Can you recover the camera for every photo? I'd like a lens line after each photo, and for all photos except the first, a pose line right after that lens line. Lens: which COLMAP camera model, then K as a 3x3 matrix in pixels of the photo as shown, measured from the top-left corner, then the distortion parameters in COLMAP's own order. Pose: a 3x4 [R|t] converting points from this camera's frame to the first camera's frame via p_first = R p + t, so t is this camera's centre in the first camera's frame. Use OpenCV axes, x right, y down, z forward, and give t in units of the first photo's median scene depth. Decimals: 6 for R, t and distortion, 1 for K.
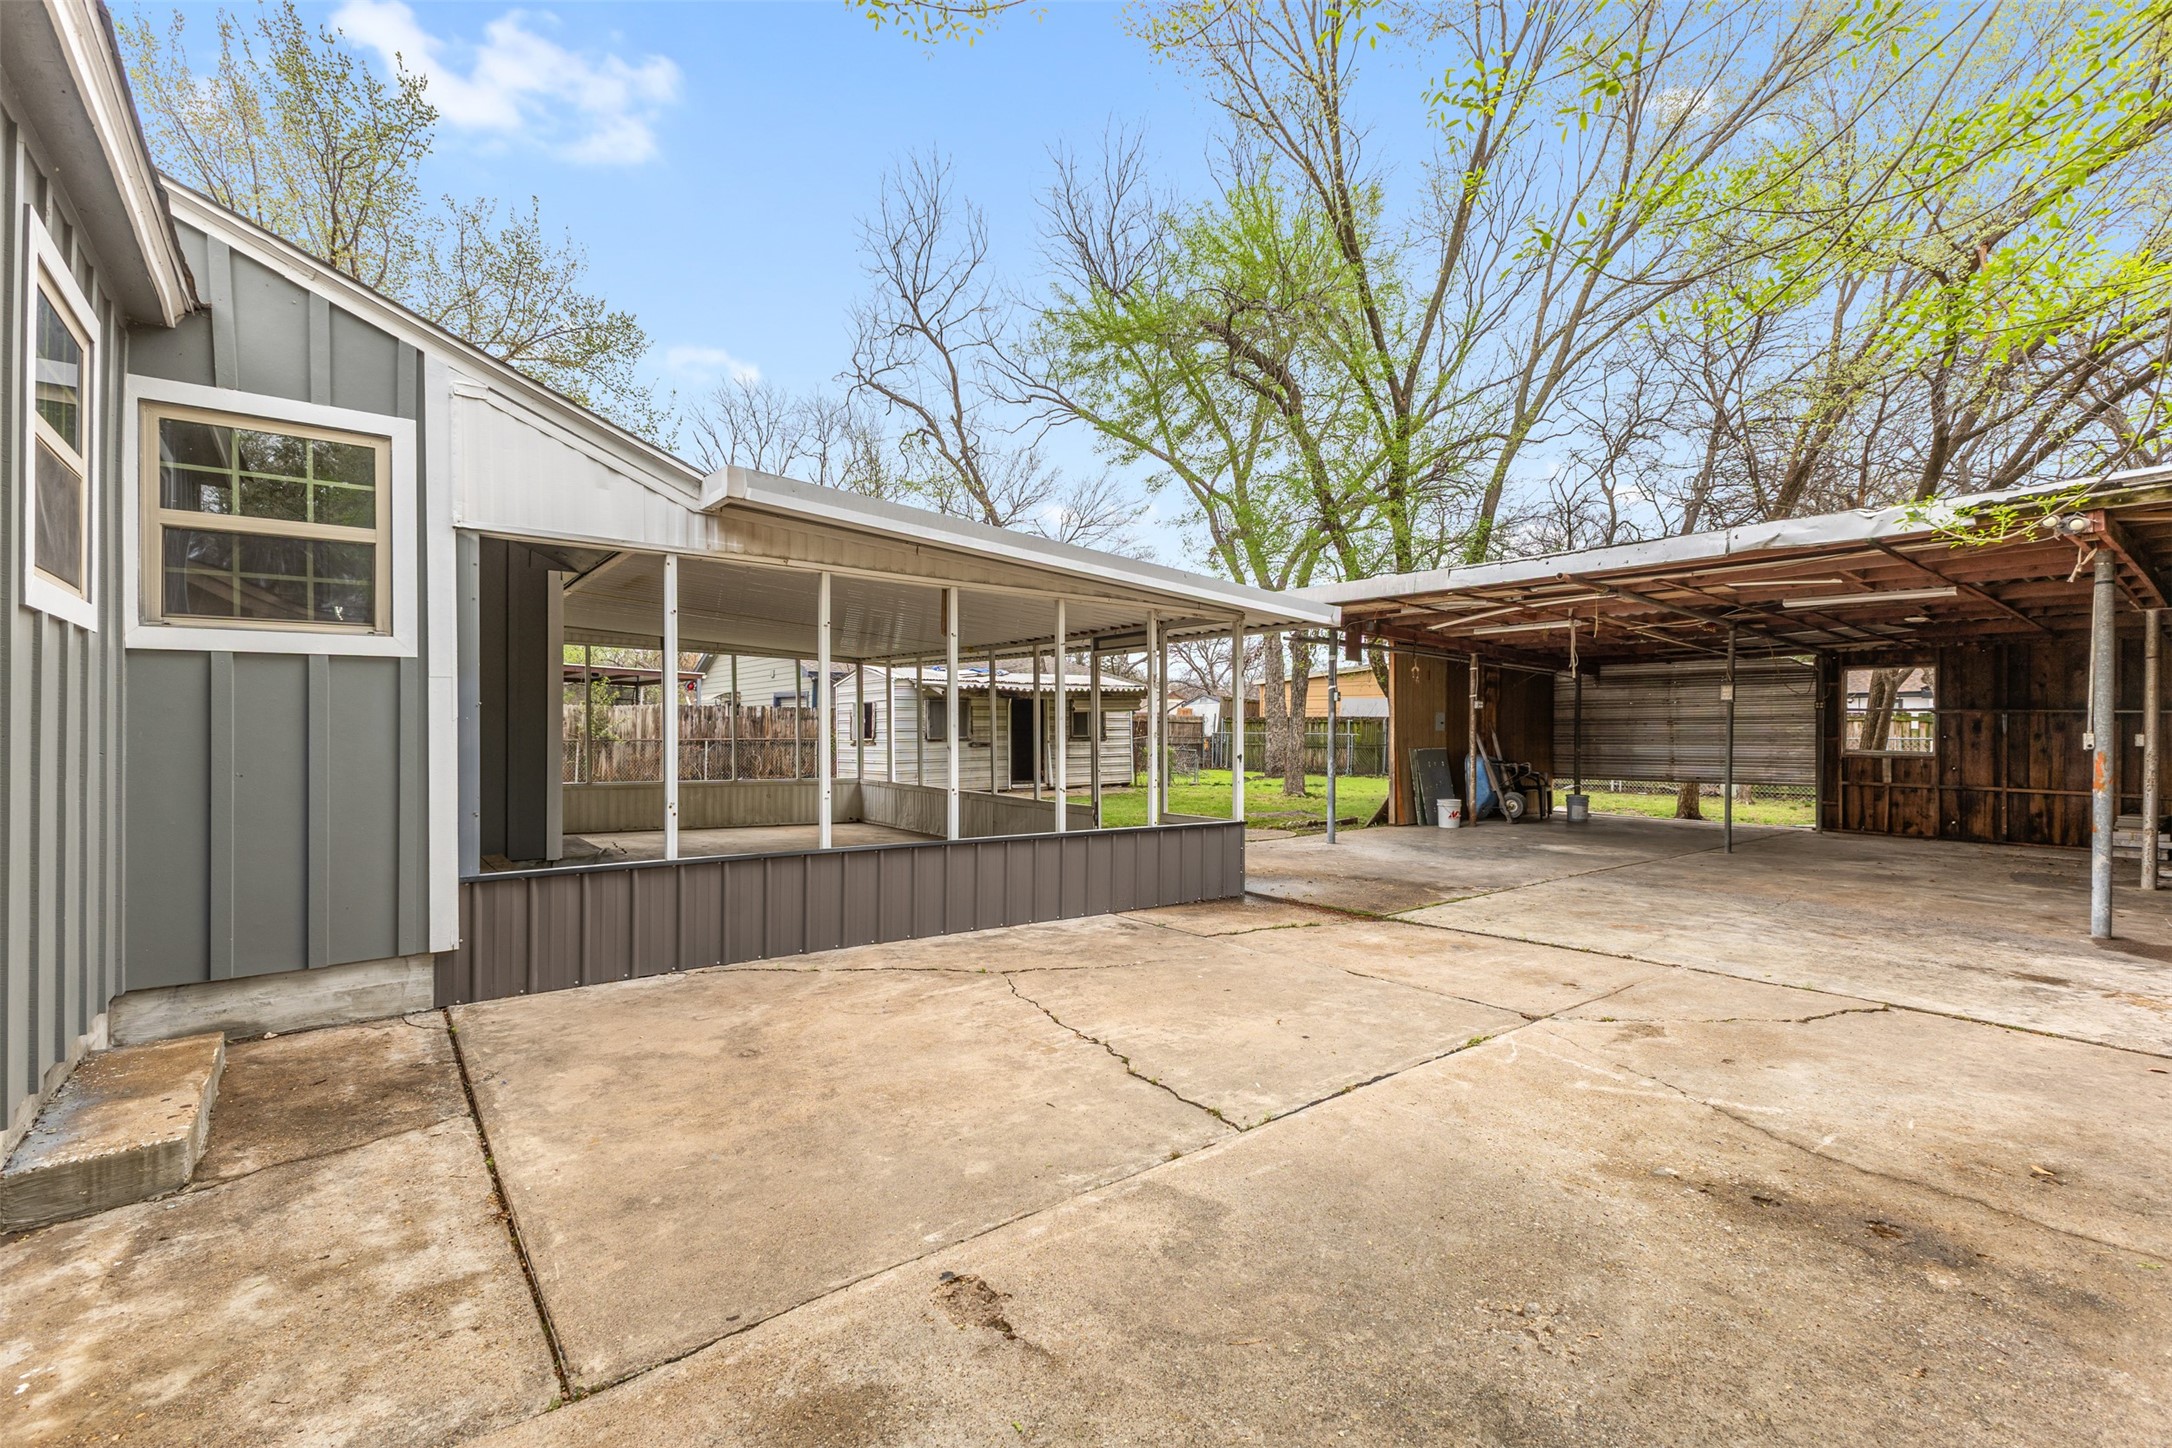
lens RADIAL K [[938.0, 0, 1091.4], [0, 938.0, 720.2], [0, 0, 1]] dist [0.000391, 0.000278]
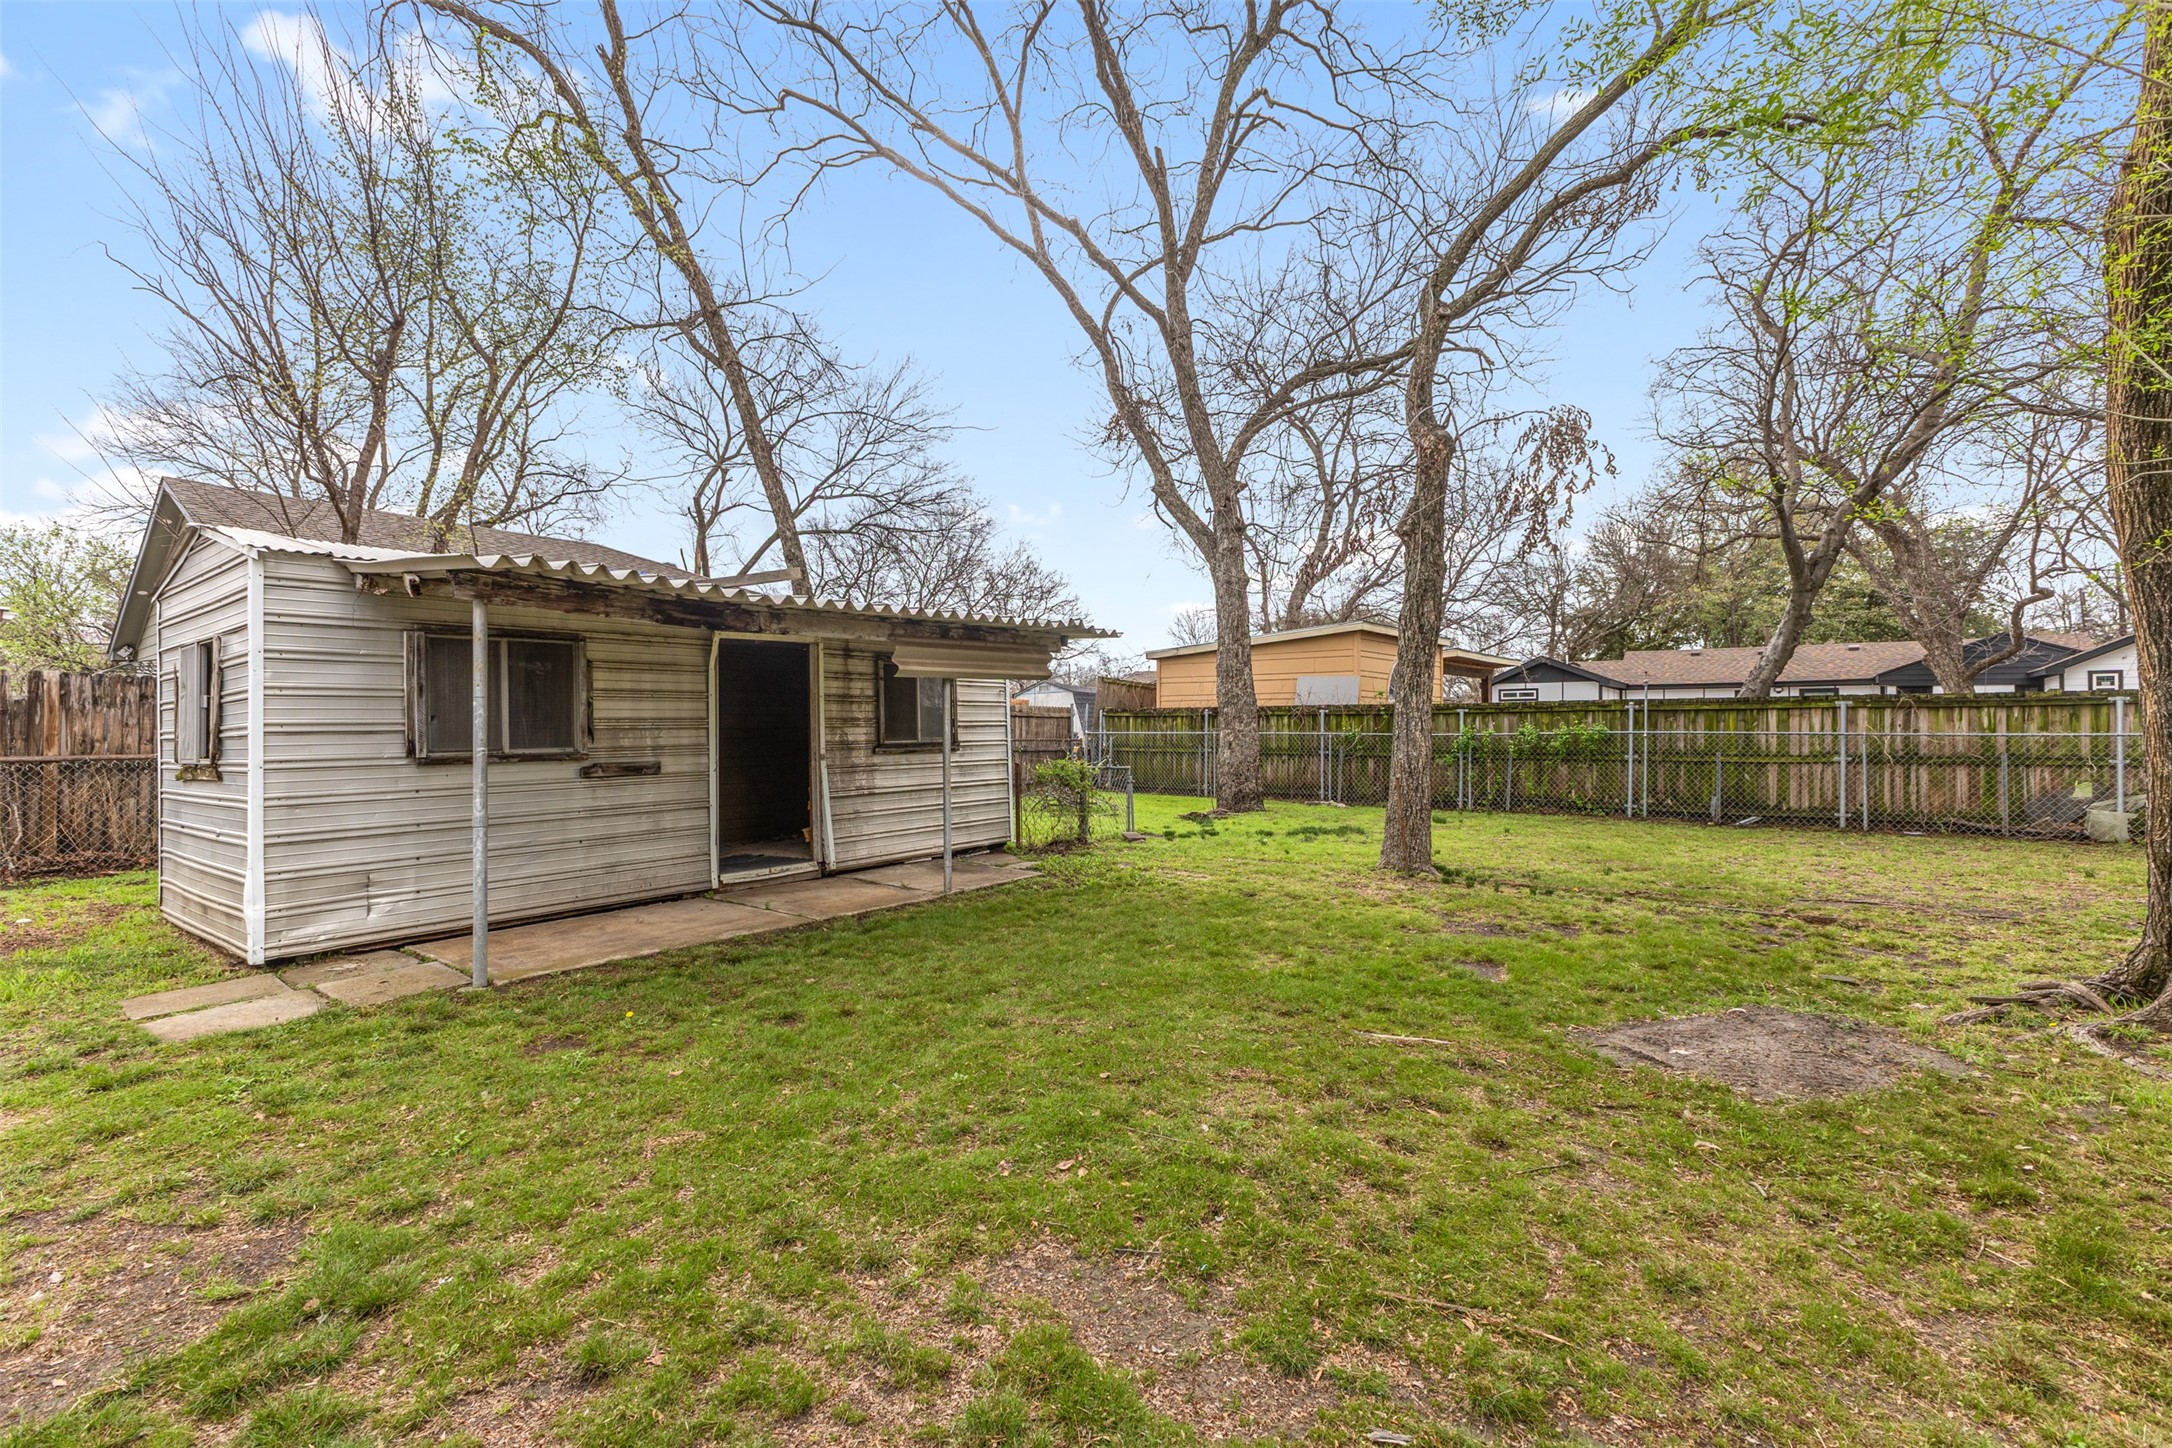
lens RADIAL K [[938.0, 0, 1091.4], [0, 938.0, 720.2], [0, 0, 1]] dist [0.000391, 0.000278]
pose [[0.972629, -0.003892, 0.232331, -0.024873], [0.004147, 0.999991, -0.000609, 0.007293], [-0.232326, 0.001556, 0.972637, 0.542322]]
